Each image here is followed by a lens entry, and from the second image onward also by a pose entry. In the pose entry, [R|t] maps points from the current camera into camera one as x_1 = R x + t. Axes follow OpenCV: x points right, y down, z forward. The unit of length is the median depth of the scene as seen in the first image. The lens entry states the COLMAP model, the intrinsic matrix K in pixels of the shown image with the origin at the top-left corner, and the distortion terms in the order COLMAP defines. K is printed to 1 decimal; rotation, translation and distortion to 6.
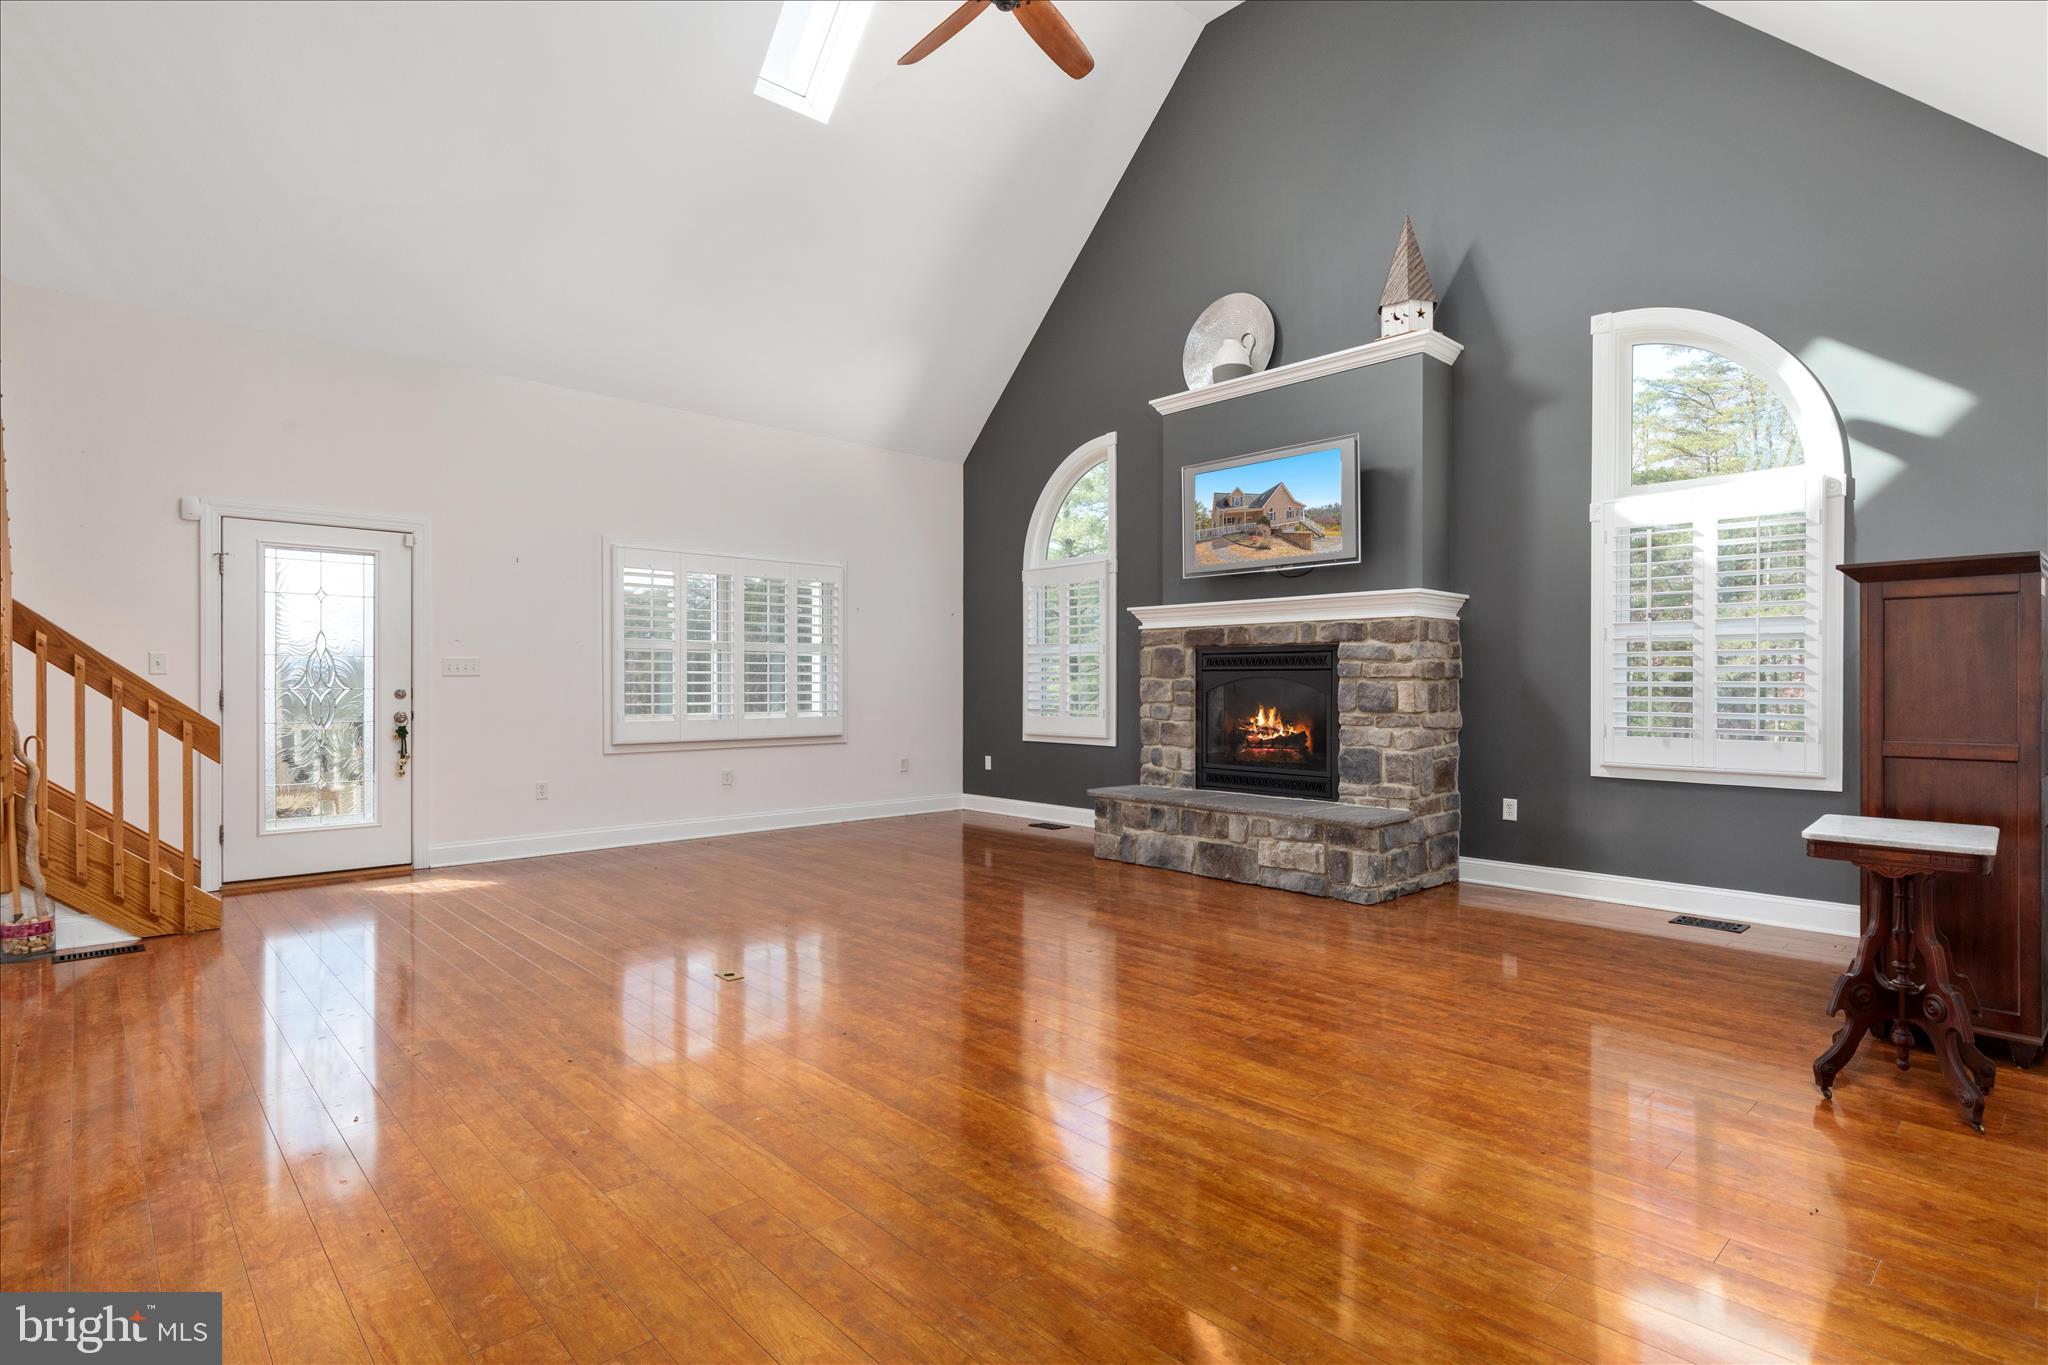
lens RADIAL K [[1016.9, 0, 1028.2], [0, 1016.9, 675.9], [0, 0, 1]] dist [0.012592, -0.008137]
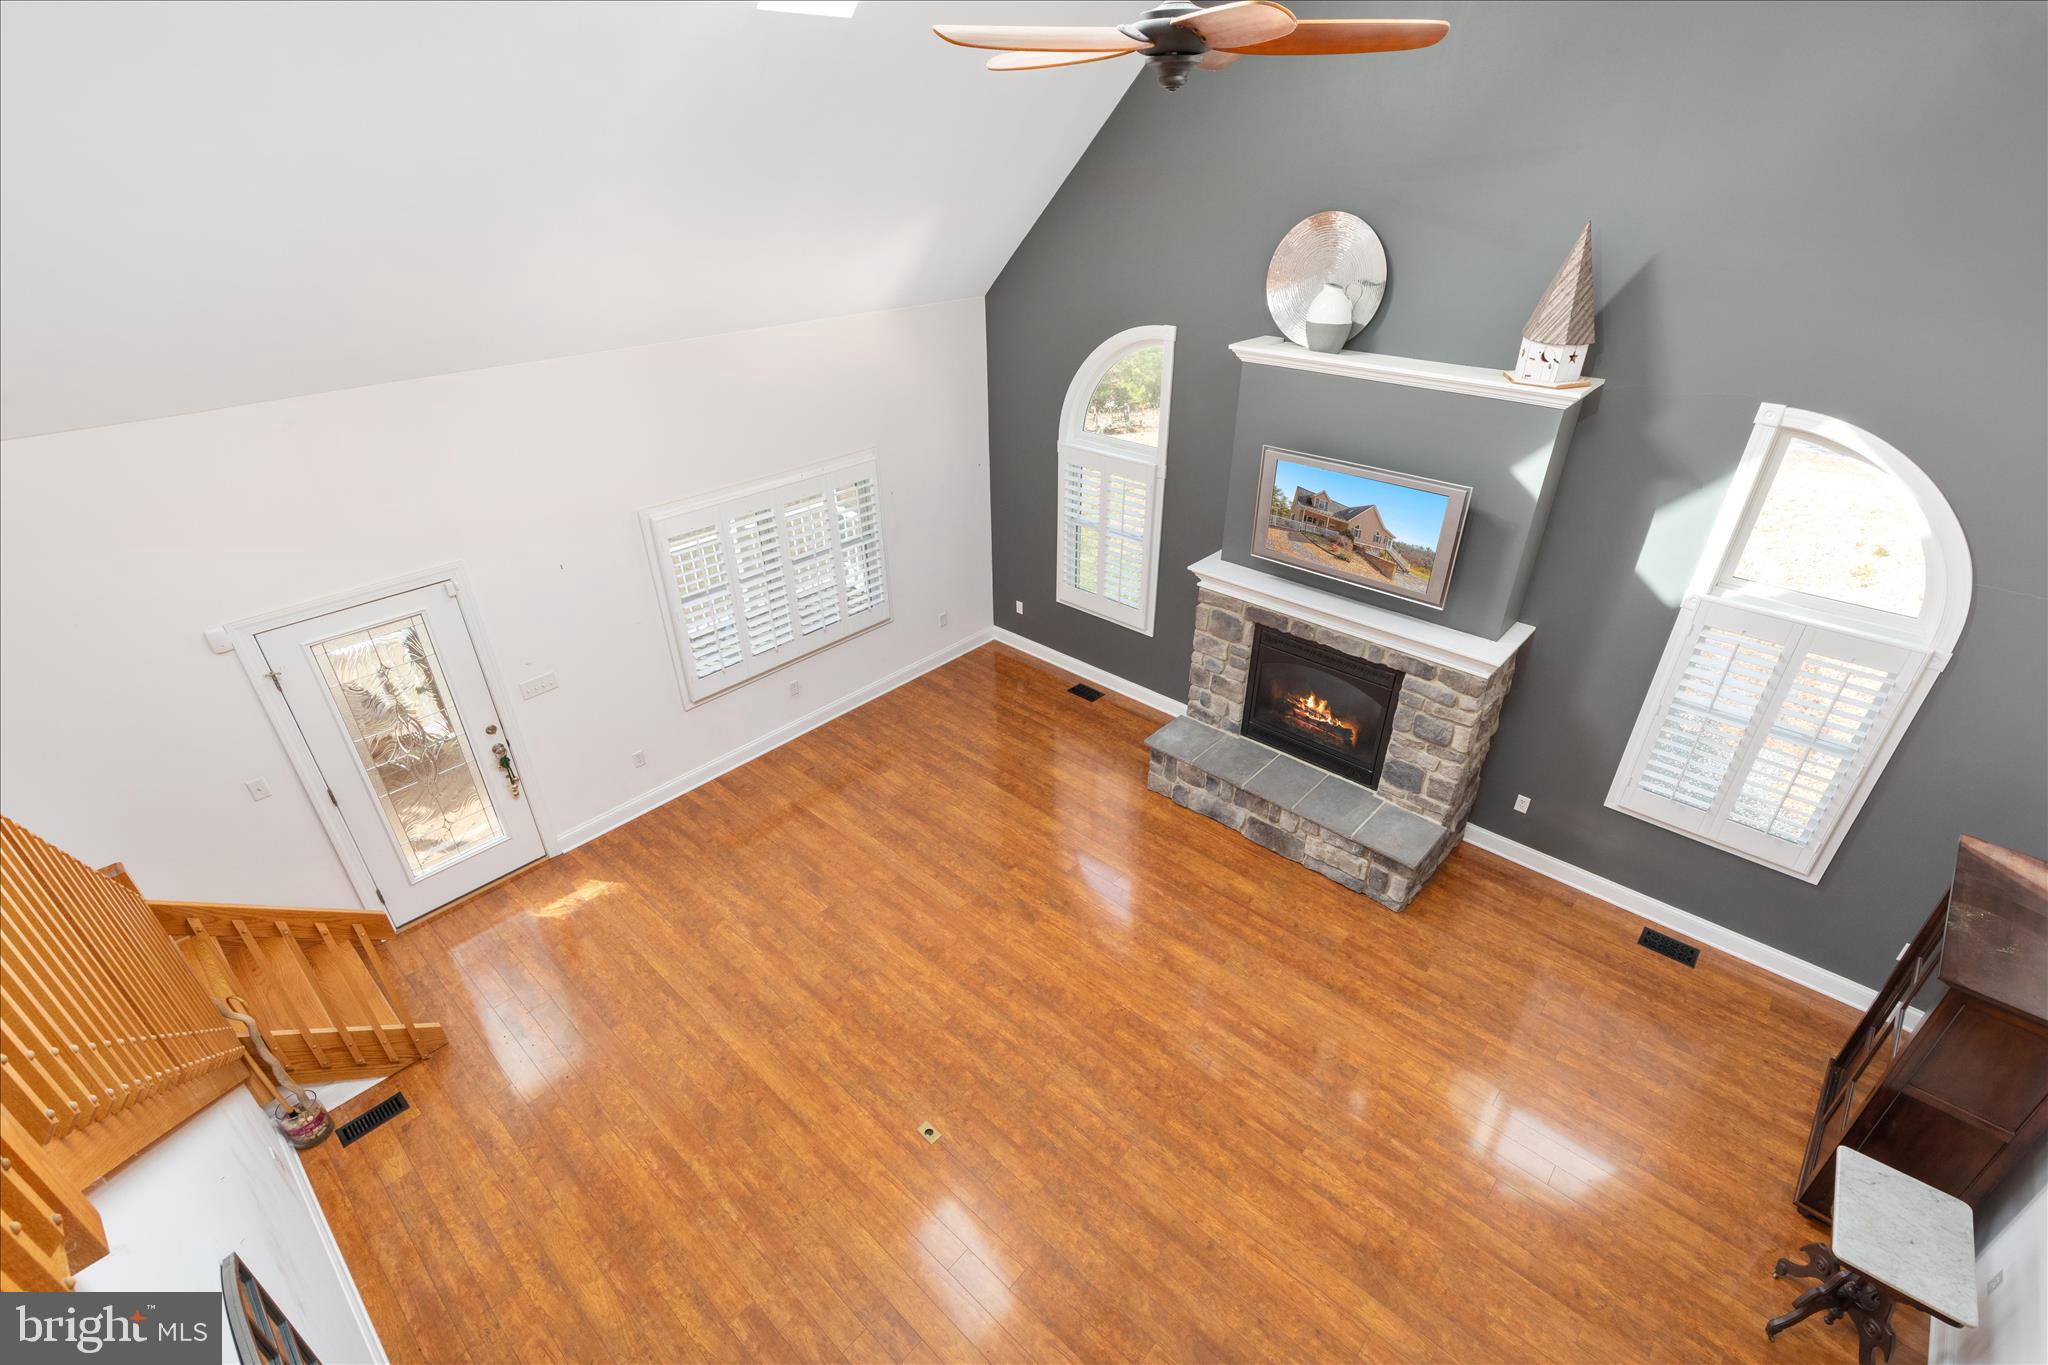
lens RADIAL K [[923.5, 0, 1027.5], [0, 923.5, 680.7], [0, 0, 1]] dist [0.012722, -0.000620]
pose [[0.996613, -0.045338, 0.068607, -0.148808], [0.004360, 0.862248, 0.506468, -0.499132], [-0.082118, -0.504454, 0.859525, 0.193279]]
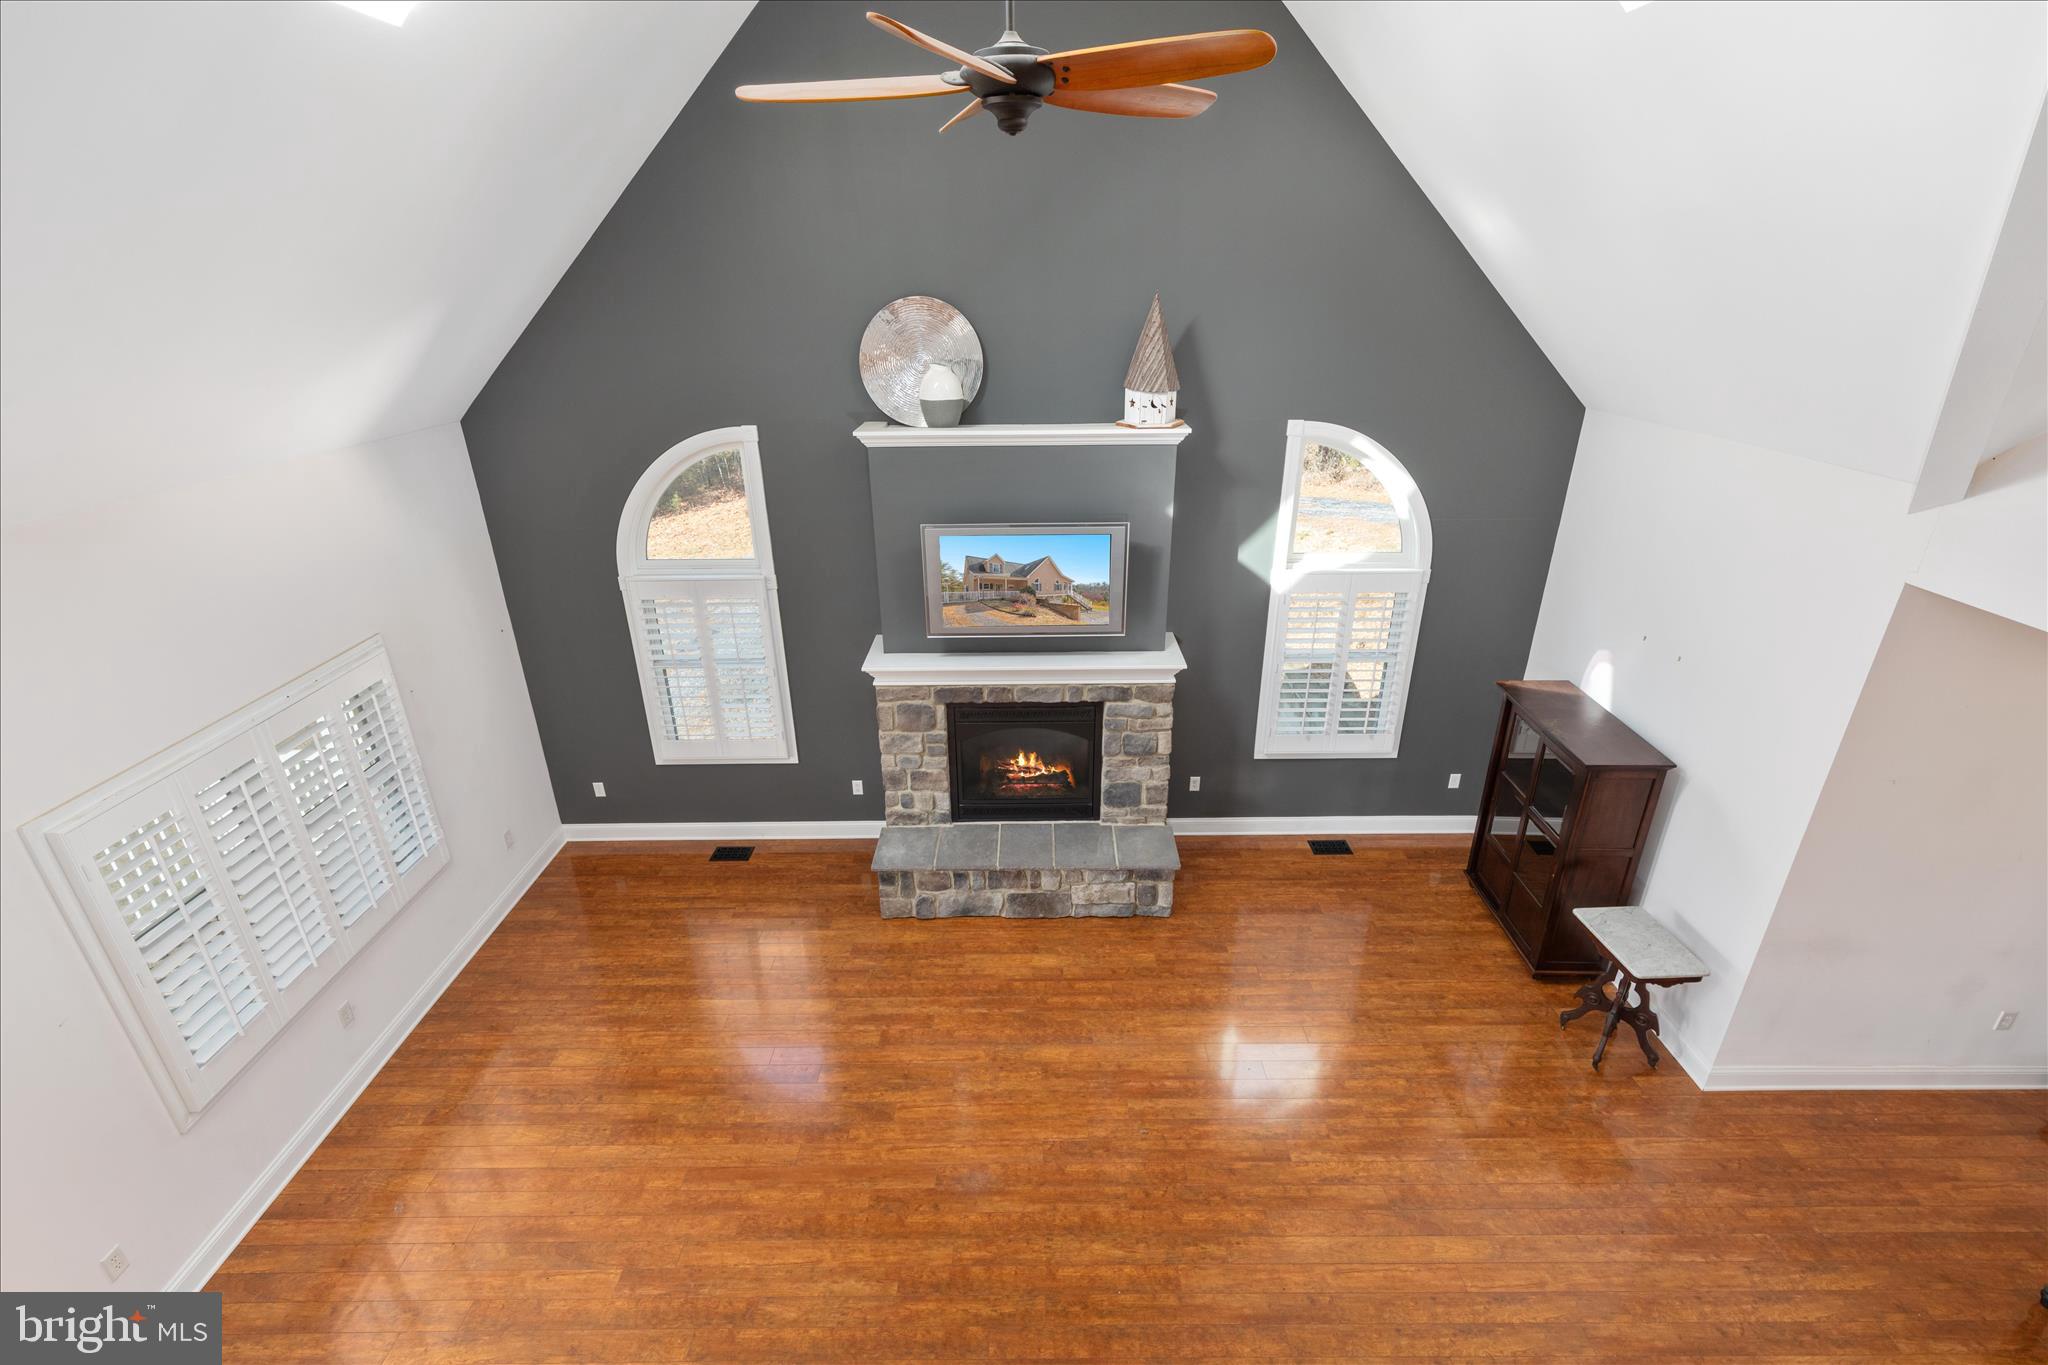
lens RADIAL K [[923.5, 0, 1027.5], [0, 923.5, 680.7], [0, 0, 1]] dist [0.012722, -0.000620]
pose [[0.681760, -0.297240, 0.668470, -0.422535], [0.005666, 0.915857, 0.401464, -0.453565], [-0.731554, -0.269914, 0.626079, 0.411047]]
